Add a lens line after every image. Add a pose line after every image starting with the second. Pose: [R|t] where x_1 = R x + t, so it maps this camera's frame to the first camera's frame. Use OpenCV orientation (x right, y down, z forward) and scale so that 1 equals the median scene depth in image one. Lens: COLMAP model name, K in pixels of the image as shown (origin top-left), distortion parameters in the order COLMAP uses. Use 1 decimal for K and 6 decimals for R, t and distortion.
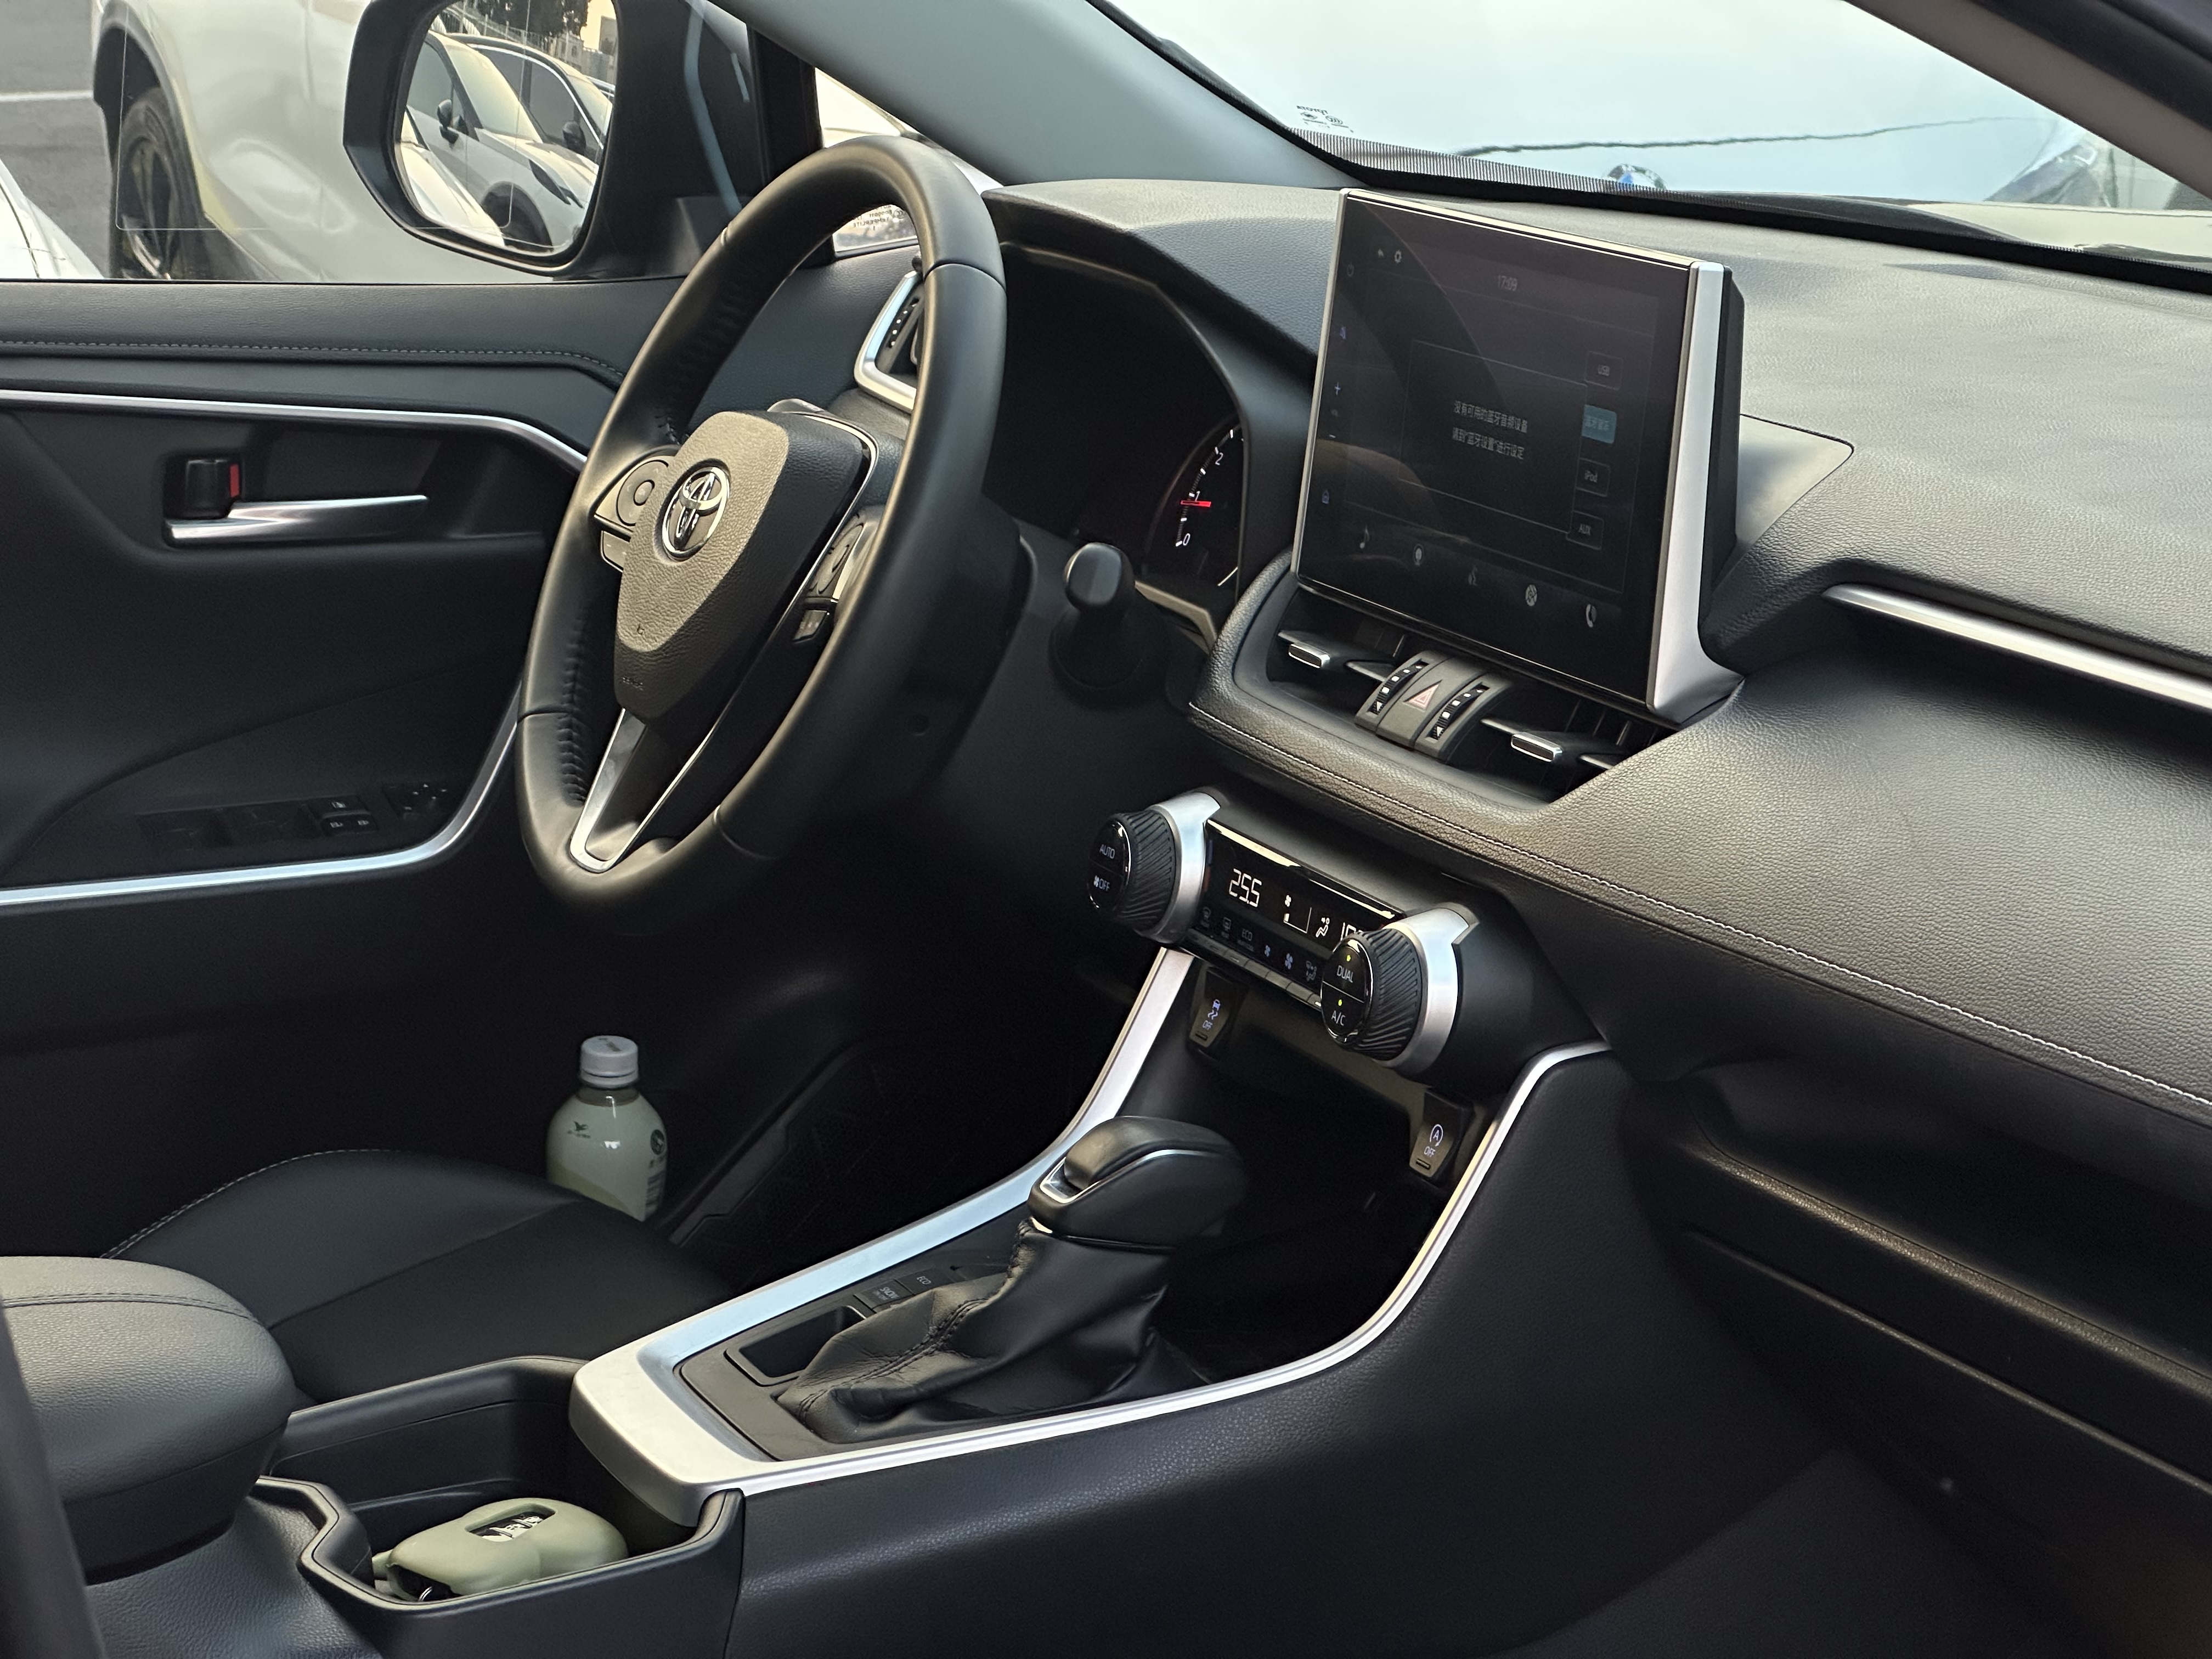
lens RADIAL K [[5072.3, 0, 1106.0], [0, 5072.3, 829.5], [0, 0, 1]] dist [-0.060892, 4.650905]
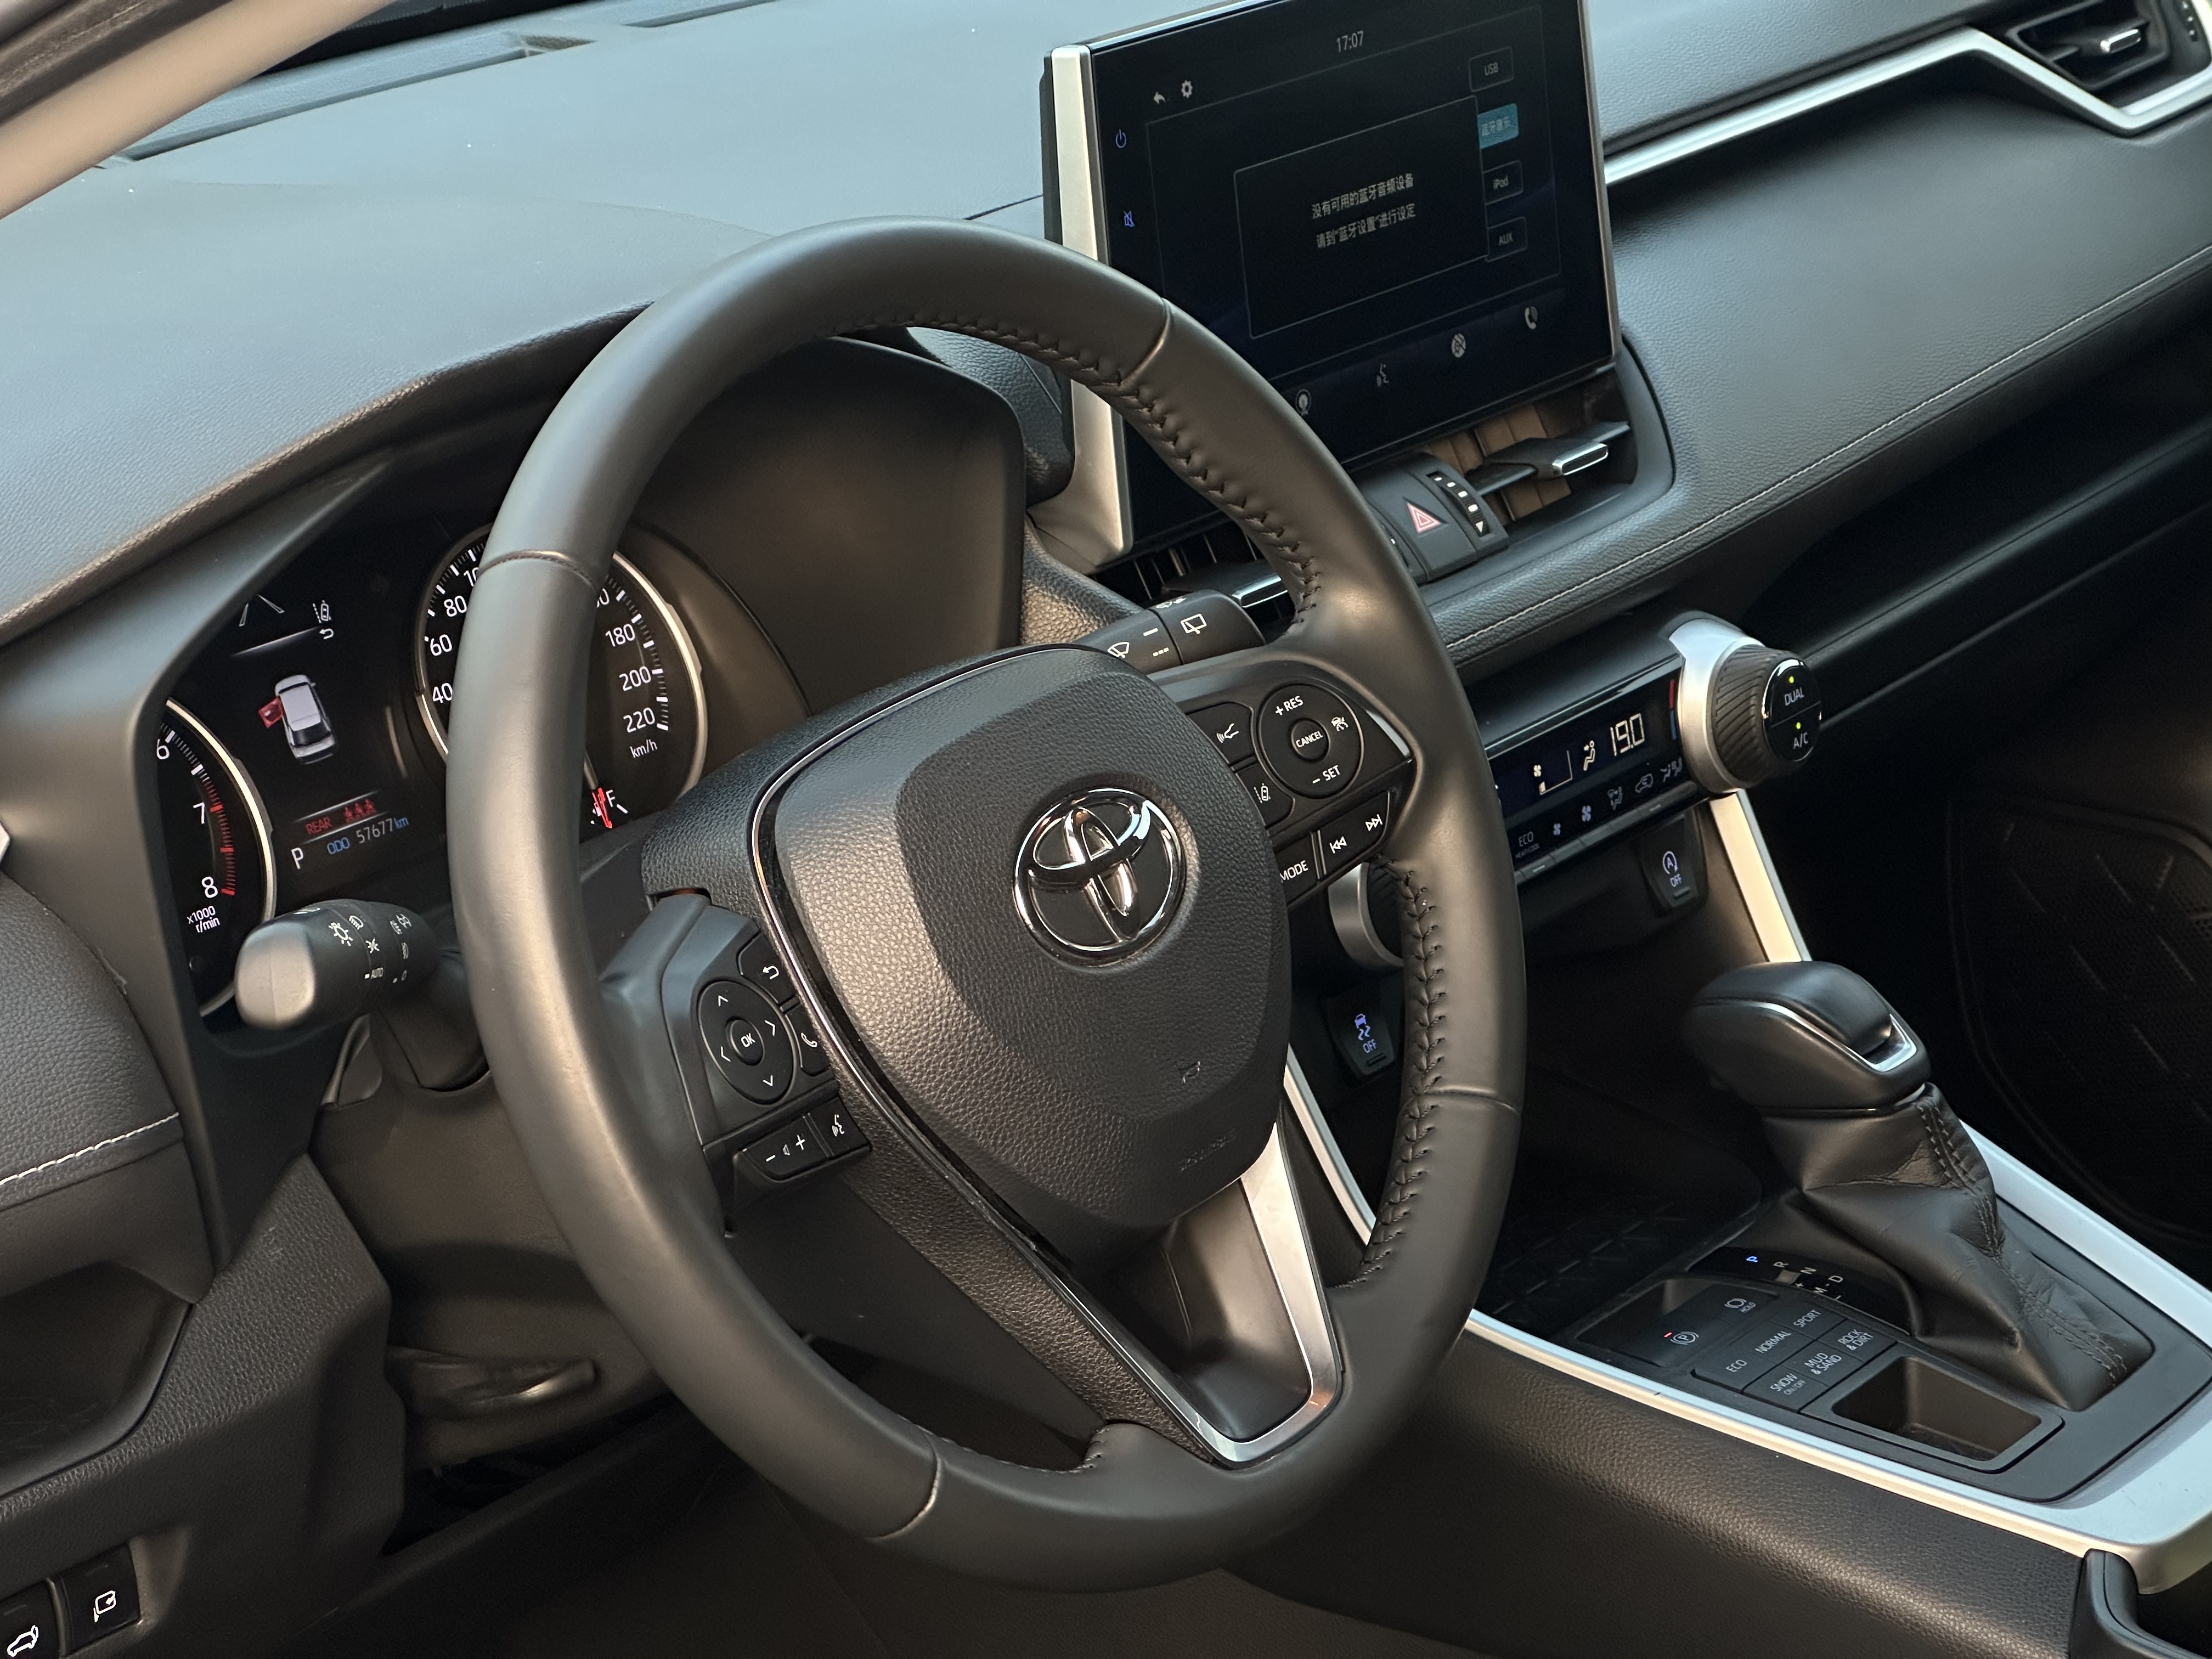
lens RADIAL K [[5072.3, 0, 1106.0], [0, 5072.3, 829.5], [0, 0, 1]] dist [-0.060892, 4.650905]
pose [[-0.448105, -0.297924, 0.842878, -0.676956], [0.234432, 0.870681, 0.432385, -0.376047], [-0.862696, 0.391351, -0.320313, 1.362935]]
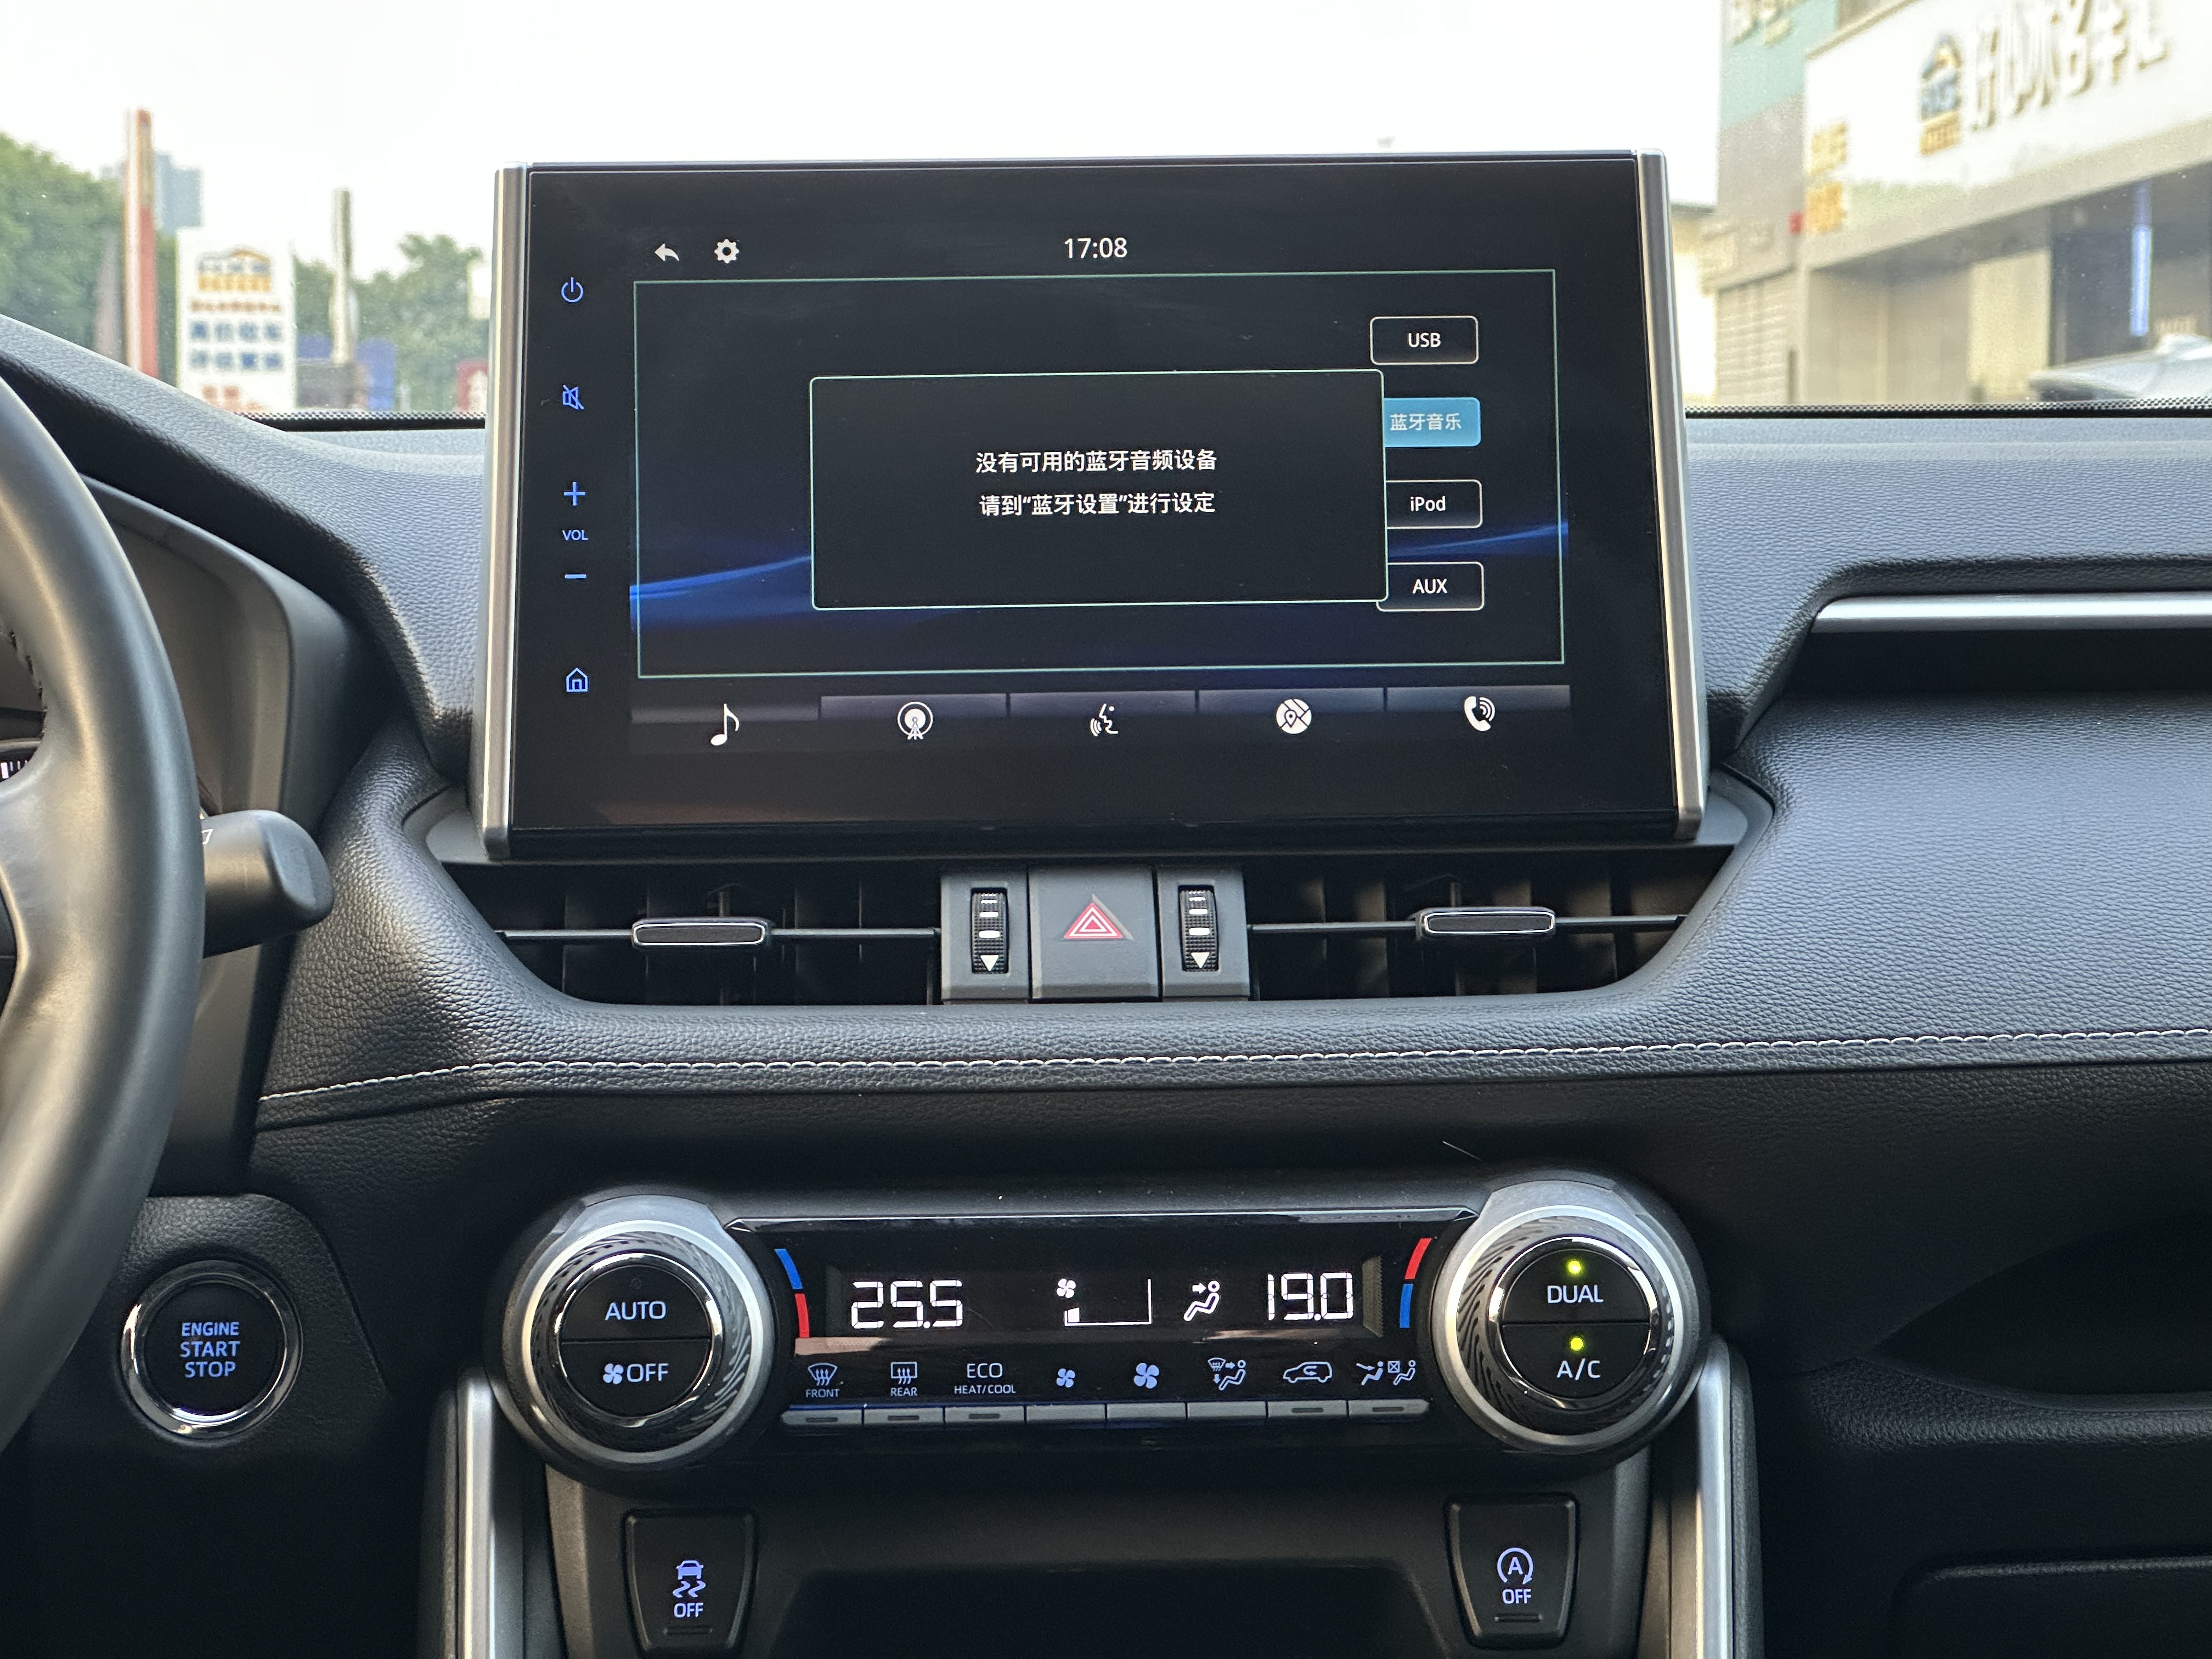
lens RADIAL K [[4992.4, 0, 1112.3], [0, 4992.4, 744.5], [0, 0, 1]] dist [-0.204800, 4.498177]
pose [[0.386208, -0.055754, 0.920725, -0.489671], [0.228337, 0.972884, -0.036866, -0.024573], [-0.893703, 0.224473, 0.388466, 0.768300]]
